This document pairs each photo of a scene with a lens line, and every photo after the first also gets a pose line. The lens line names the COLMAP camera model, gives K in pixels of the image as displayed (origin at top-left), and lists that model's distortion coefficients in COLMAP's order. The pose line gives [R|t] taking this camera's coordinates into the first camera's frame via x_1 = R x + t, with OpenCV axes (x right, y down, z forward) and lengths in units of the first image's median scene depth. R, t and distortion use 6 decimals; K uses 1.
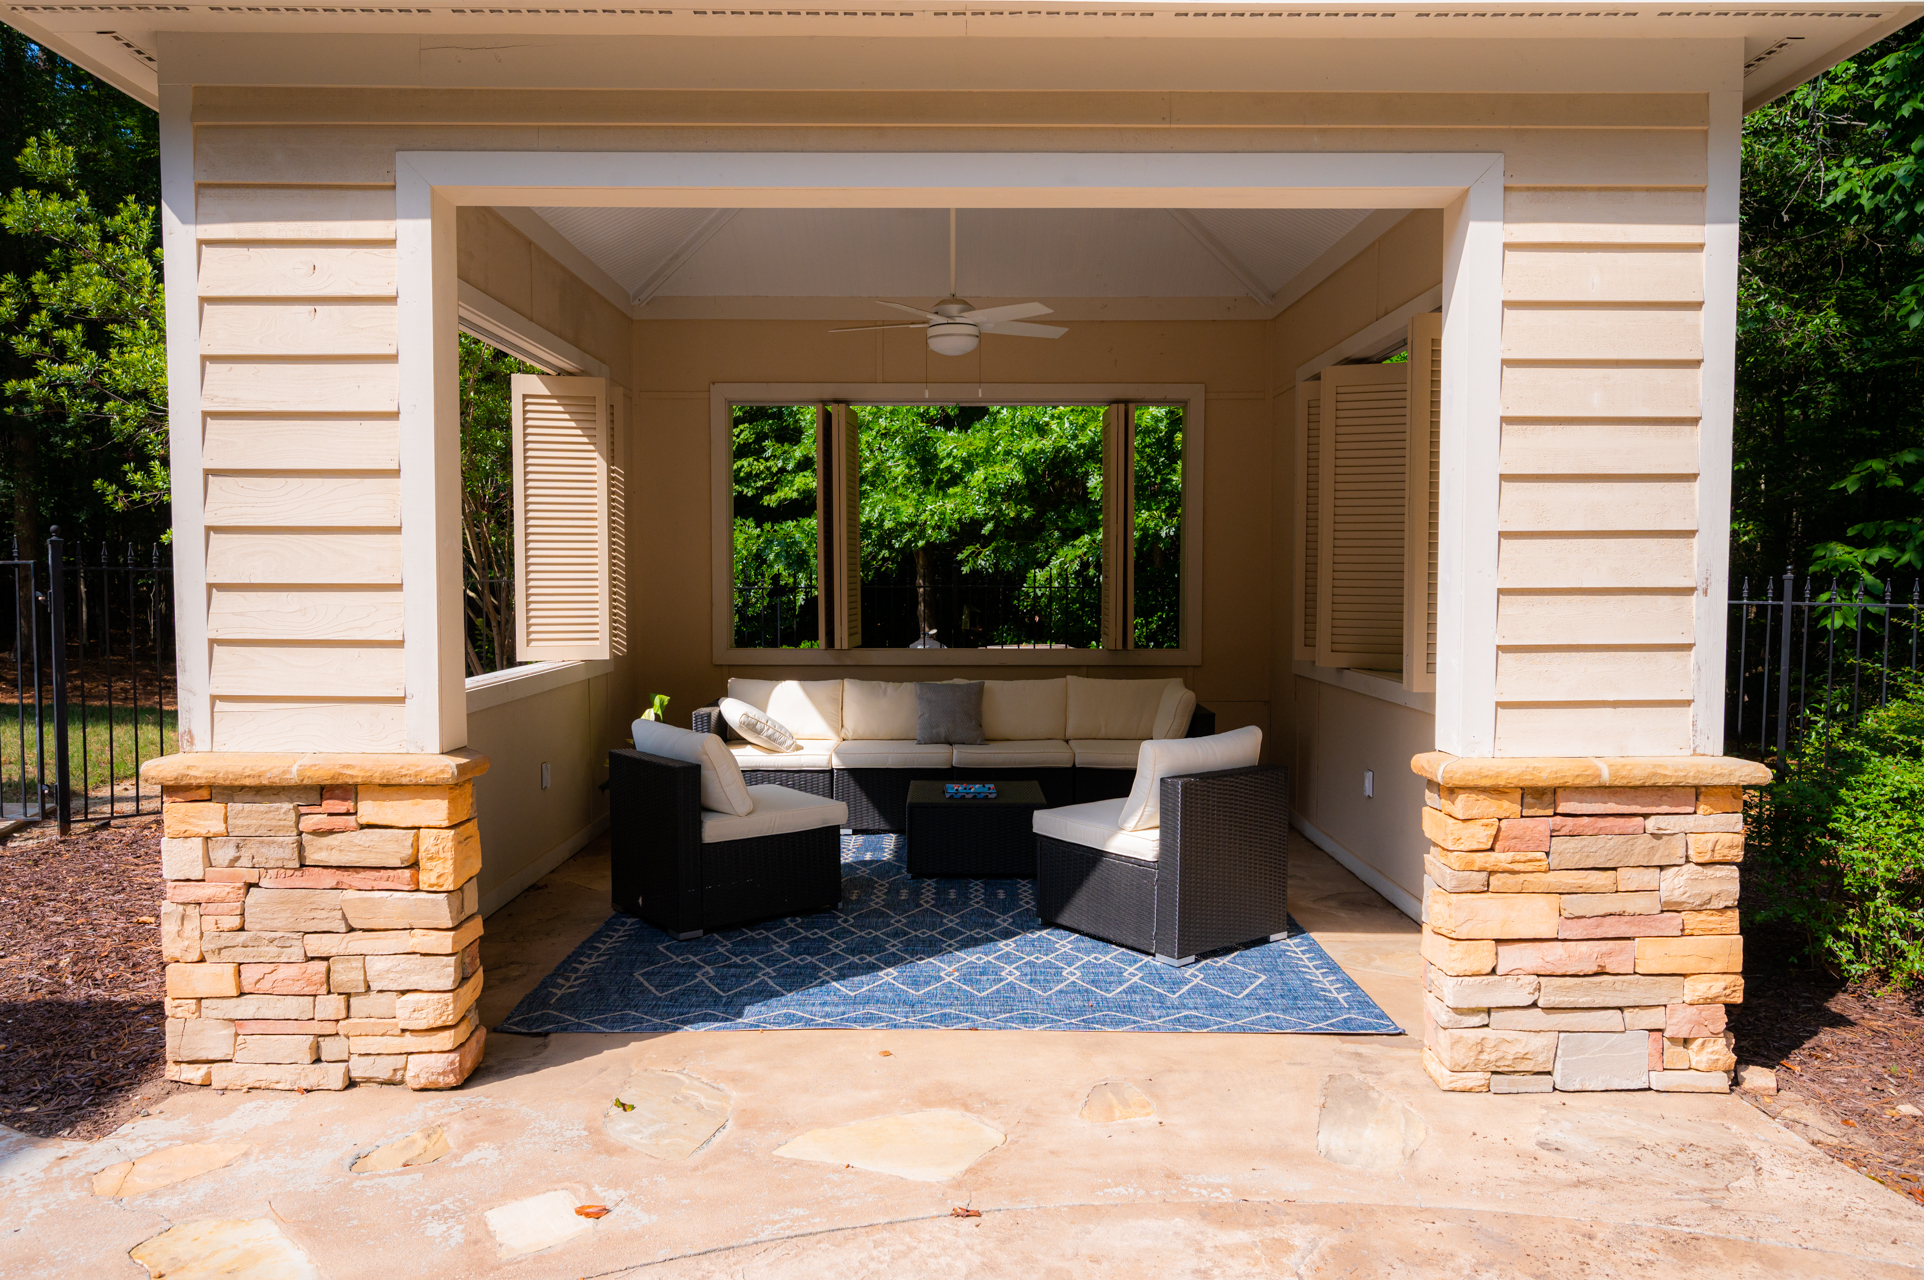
lens RADIAL K [[1277.9, 0, 962.0], [0, 1277.9, 640.0], [0, 0, 1]] dist [0.001634, 0.000424]
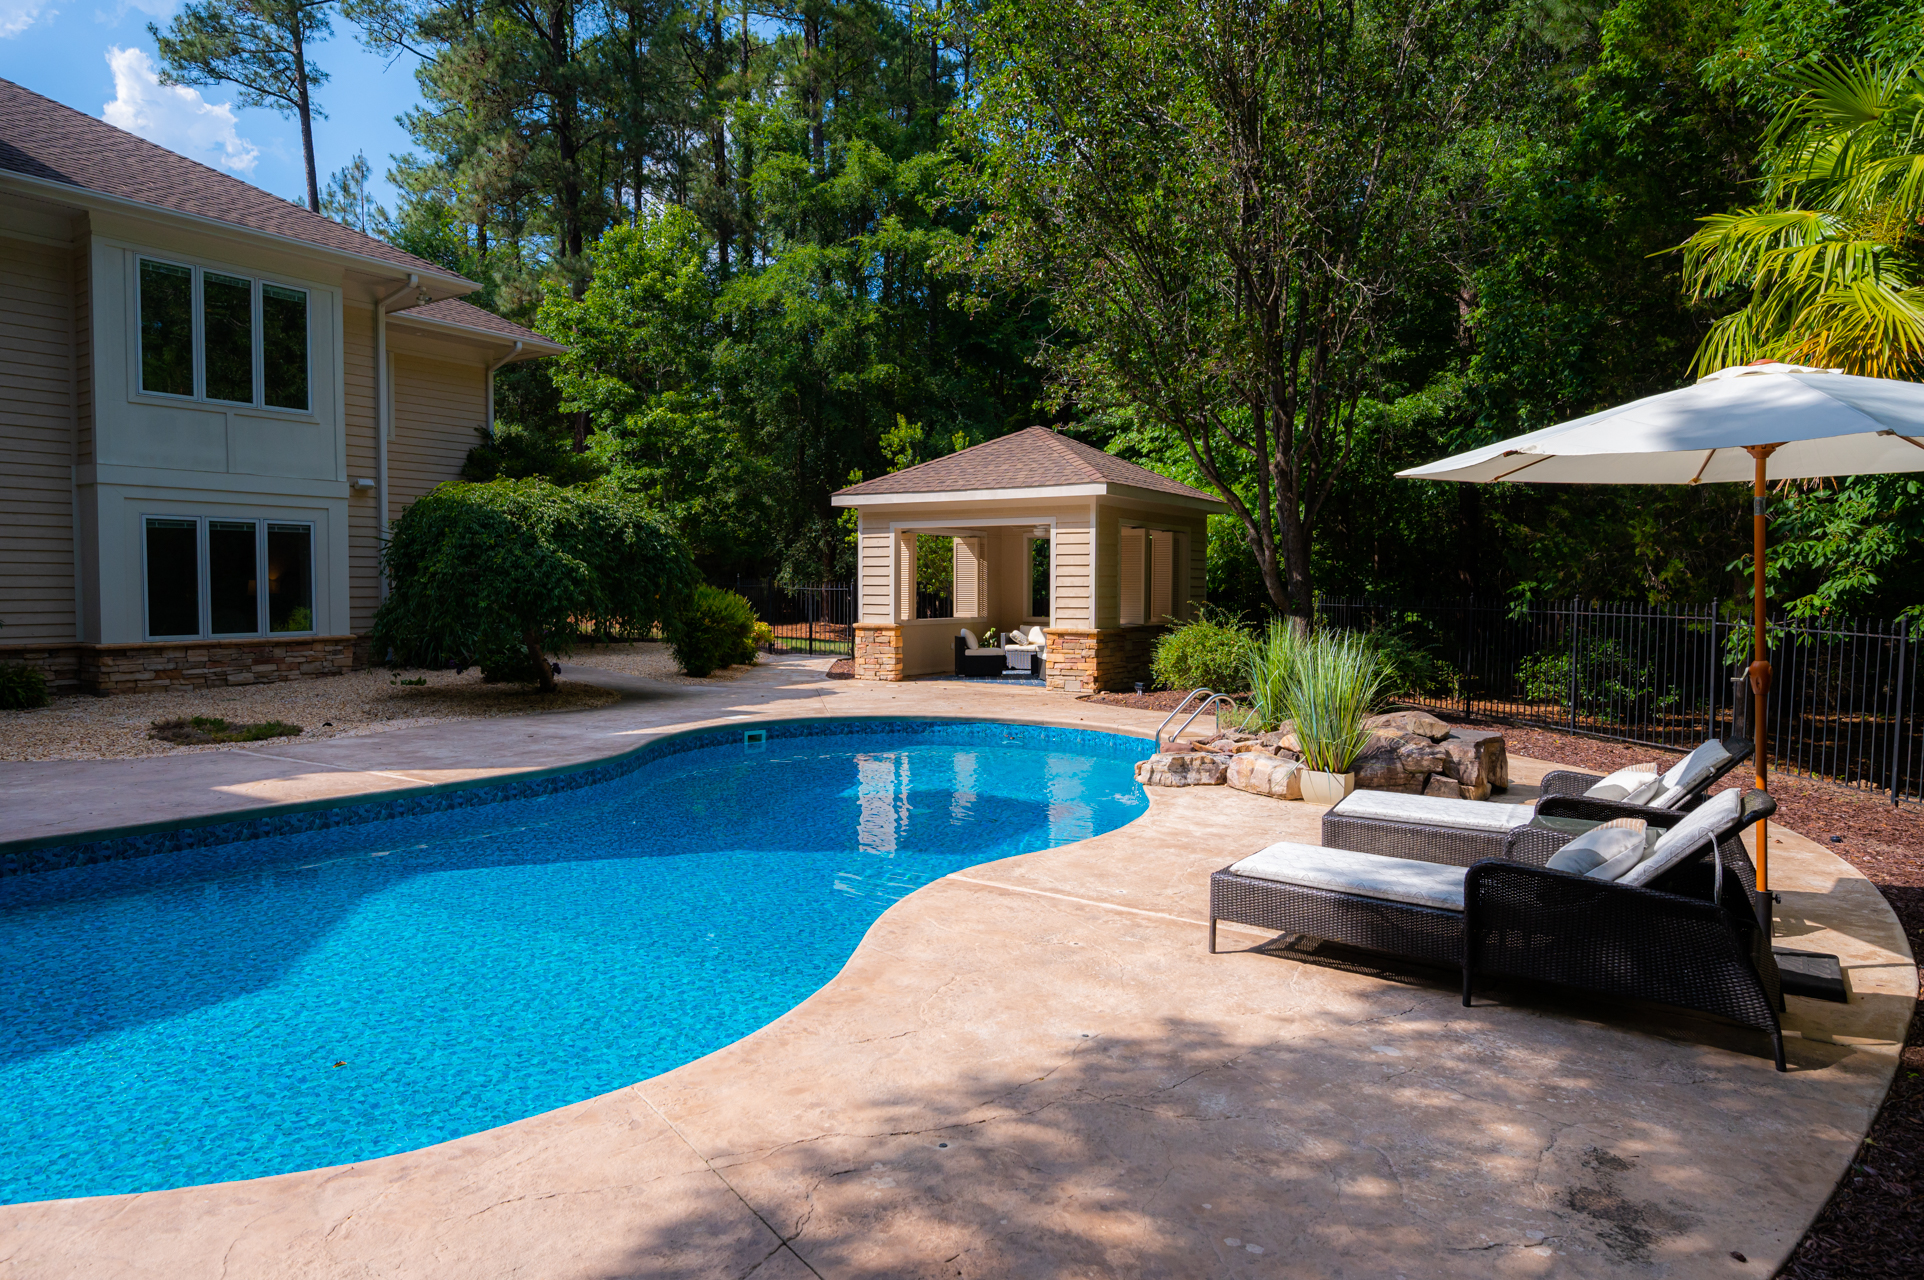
lens RADIAL K [[1174.3, 0, 962.0], [0, 1174.3, 640.0], [0, 0, 1]] dist [0.000426, 0.000072]
pose [[0.844440, 0.024488, -0.535090, 2.720956], [-0.031197, 0.999507, -0.003492, 0.171783], [0.534741, 0.019642, 0.844788, -3.359858]]
